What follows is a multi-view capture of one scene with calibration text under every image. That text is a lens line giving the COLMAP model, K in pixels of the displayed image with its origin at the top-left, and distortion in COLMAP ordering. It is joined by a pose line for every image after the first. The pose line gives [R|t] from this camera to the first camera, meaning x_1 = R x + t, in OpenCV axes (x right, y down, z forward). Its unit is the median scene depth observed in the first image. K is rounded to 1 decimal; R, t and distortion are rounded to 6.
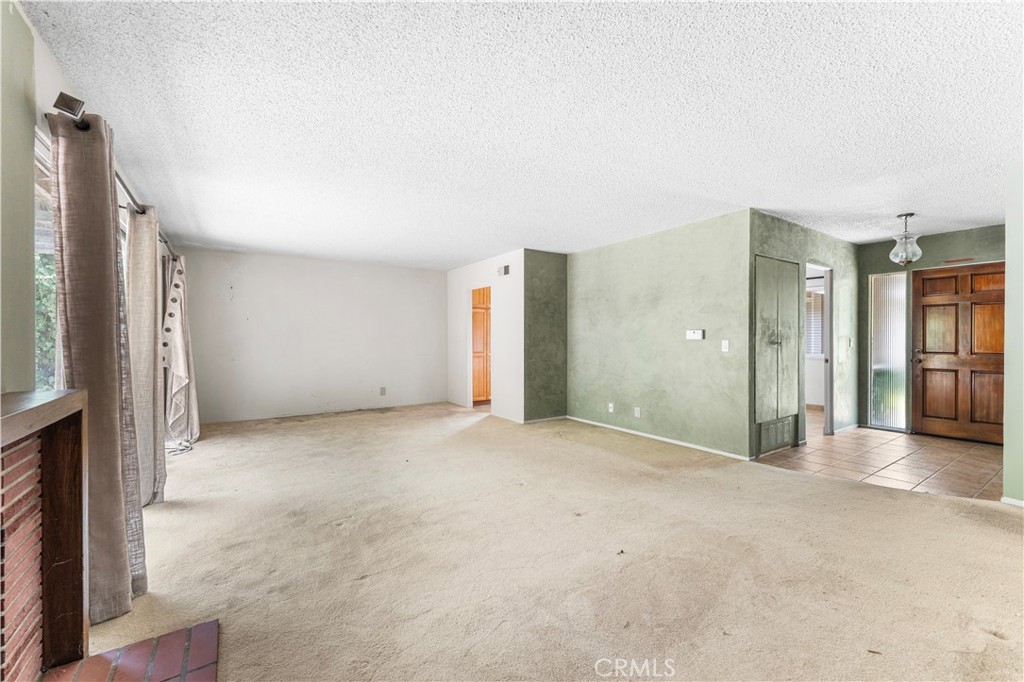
lens RADIAL K [[423.5, 0, 528.5], [0, 423.5, 340.5], [0, 0, 1]] dist [-0.000808, -0.000140]
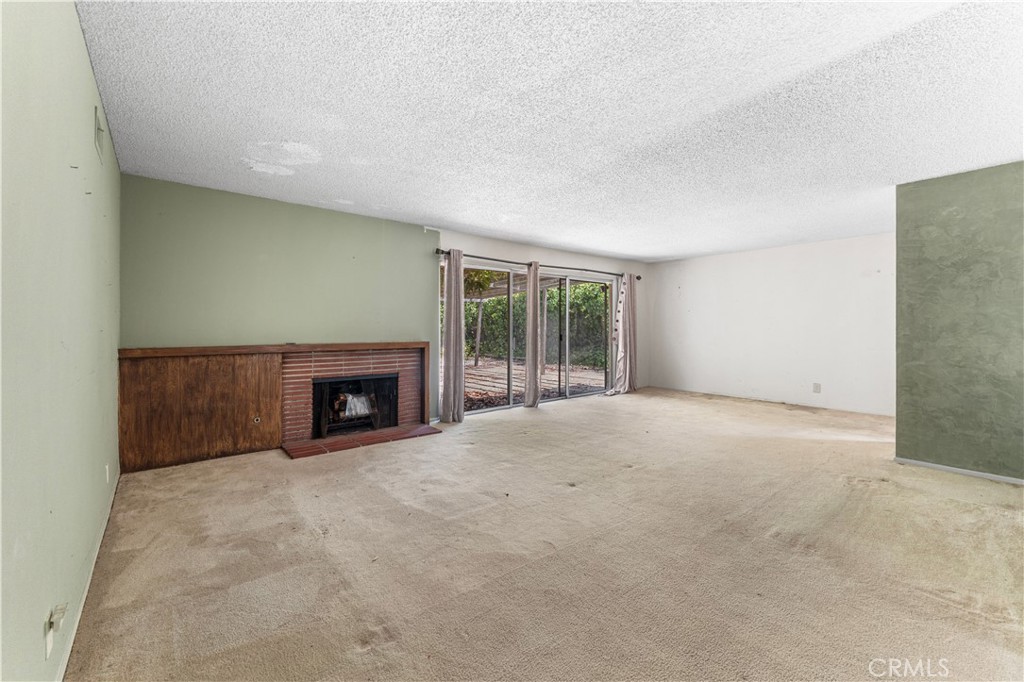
lens RADIAL K [[436.1, 0, 494.6], [0, 436.1, 330.1], [0, 0, 1]] dist [-0.000366, -0.000170]
pose [[0.044183, 0.009873, -0.998975, 0.716647], [-0.006369, 0.999934, 0.009601, -0.002901], [0.999003, 0.005939, 0.044243, 0.426518]]
